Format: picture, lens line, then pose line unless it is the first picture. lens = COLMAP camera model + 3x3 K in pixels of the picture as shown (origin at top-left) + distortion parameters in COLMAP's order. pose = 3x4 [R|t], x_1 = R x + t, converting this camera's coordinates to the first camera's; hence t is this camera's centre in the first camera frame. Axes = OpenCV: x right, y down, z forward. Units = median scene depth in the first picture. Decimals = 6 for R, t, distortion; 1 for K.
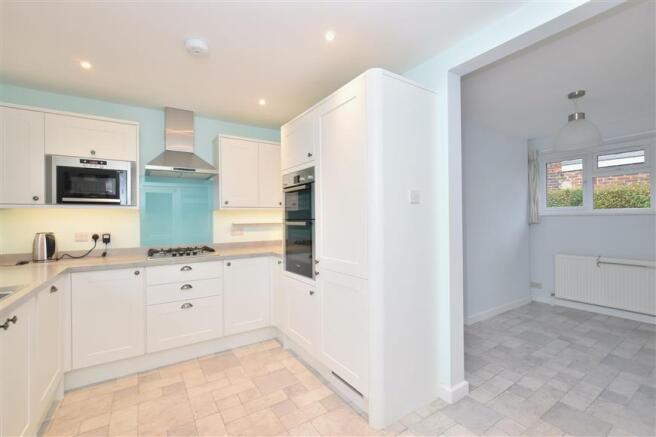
lens RADIAL K [[288.3, 0, 327.2], [0, 288.3, 217.3], [0, 0, 1]] dist [-0.004317, 0.000975]
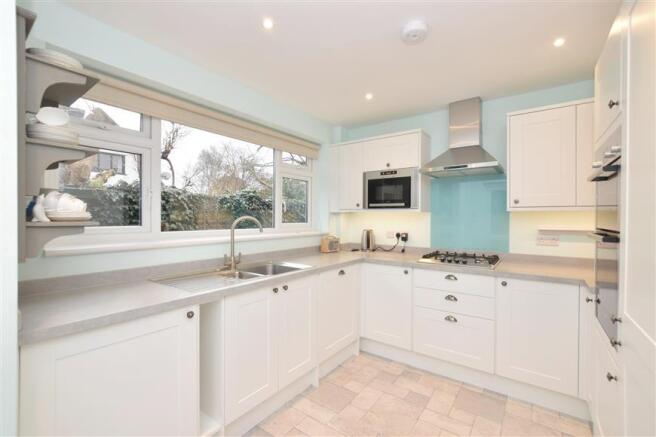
lens RADIAL K [[288.3, 0, 326.8], [0, 288.3, 218.0], [0, 0, 1]] dist [-0.004317, 0.000975]
pose [[0.353353, 0.015223, -0.935366, 0.220543], [-0.004561, 0.999884, 0.014550, -0.020476], [0.935479, -0.000875, 0.353382, 0.328853]]
